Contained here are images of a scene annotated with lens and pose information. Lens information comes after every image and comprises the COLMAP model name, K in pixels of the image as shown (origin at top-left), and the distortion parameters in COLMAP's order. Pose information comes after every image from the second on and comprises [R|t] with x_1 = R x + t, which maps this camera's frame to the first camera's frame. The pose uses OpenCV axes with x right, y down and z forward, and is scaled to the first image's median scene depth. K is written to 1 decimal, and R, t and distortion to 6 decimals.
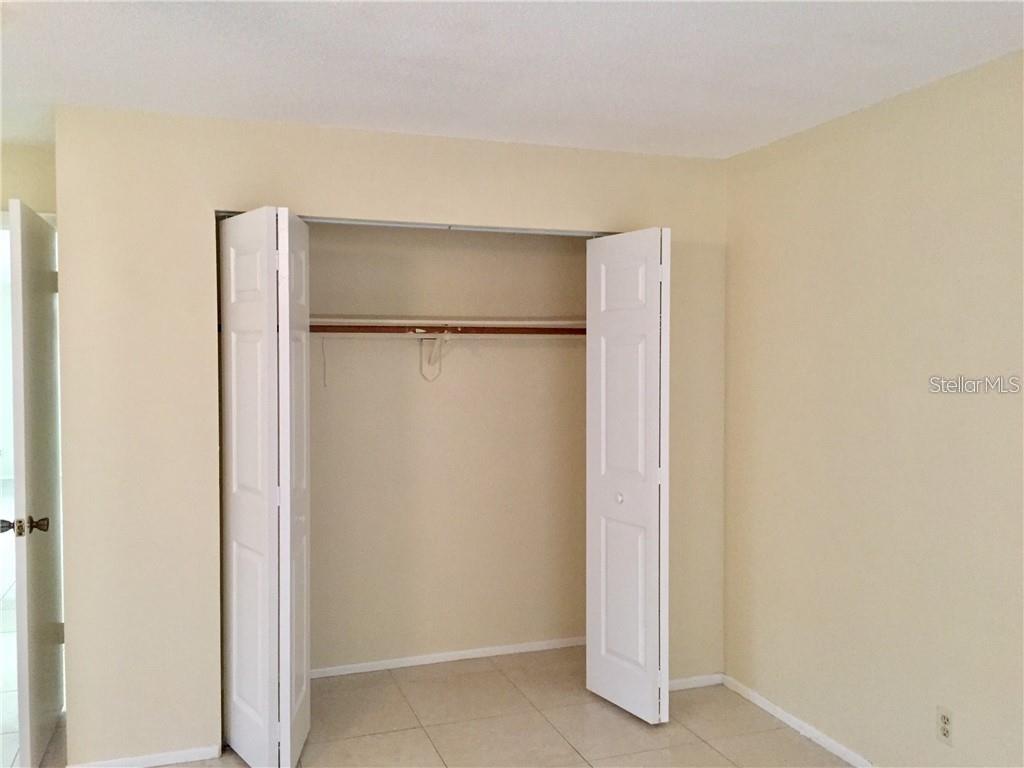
lens RADIAL K [[887.9, 0, 513.7], [0, 887.9, 380.2], [0, 0, 1]] dist [0.058018, -0.075218]
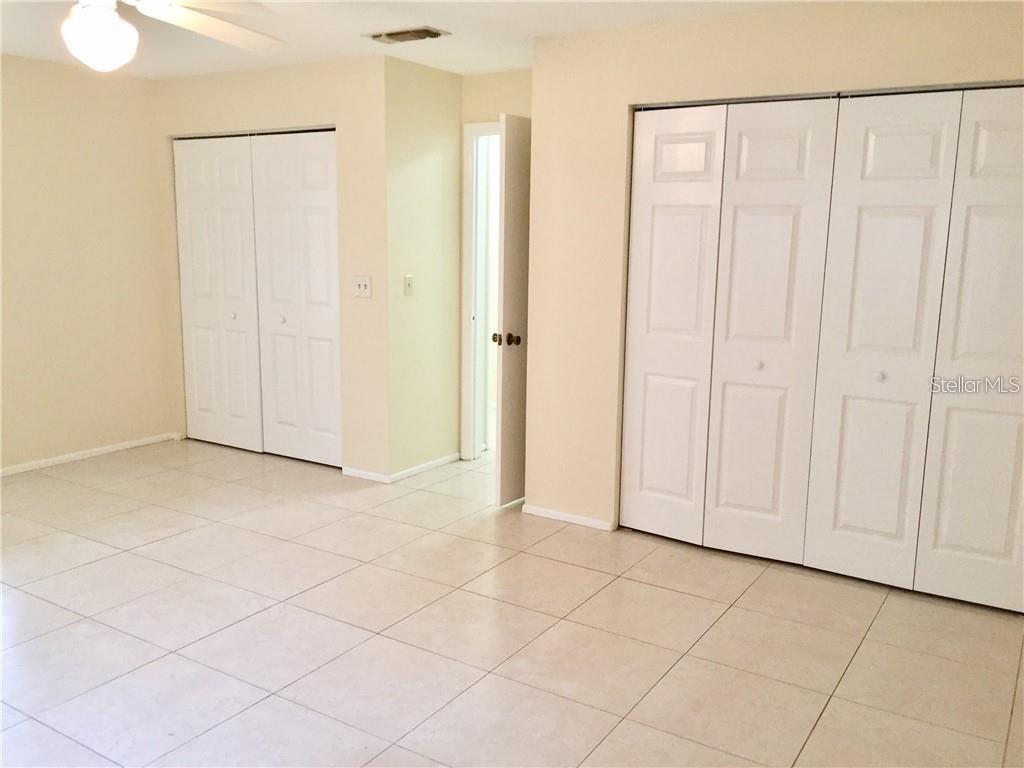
lens RADIAL K [[887.9, 0, 515.3], [0, 887.9, 389.6], [0, 0, 1]] dist [0.058018, -0.075218]
pose [[0.620537, 0.144861, -0.770681, 0.483805], [-0.045221, 0.987764, 0.149254, 0.018574], [0.782872, -0.057767, 0.619495, 0.073220]]
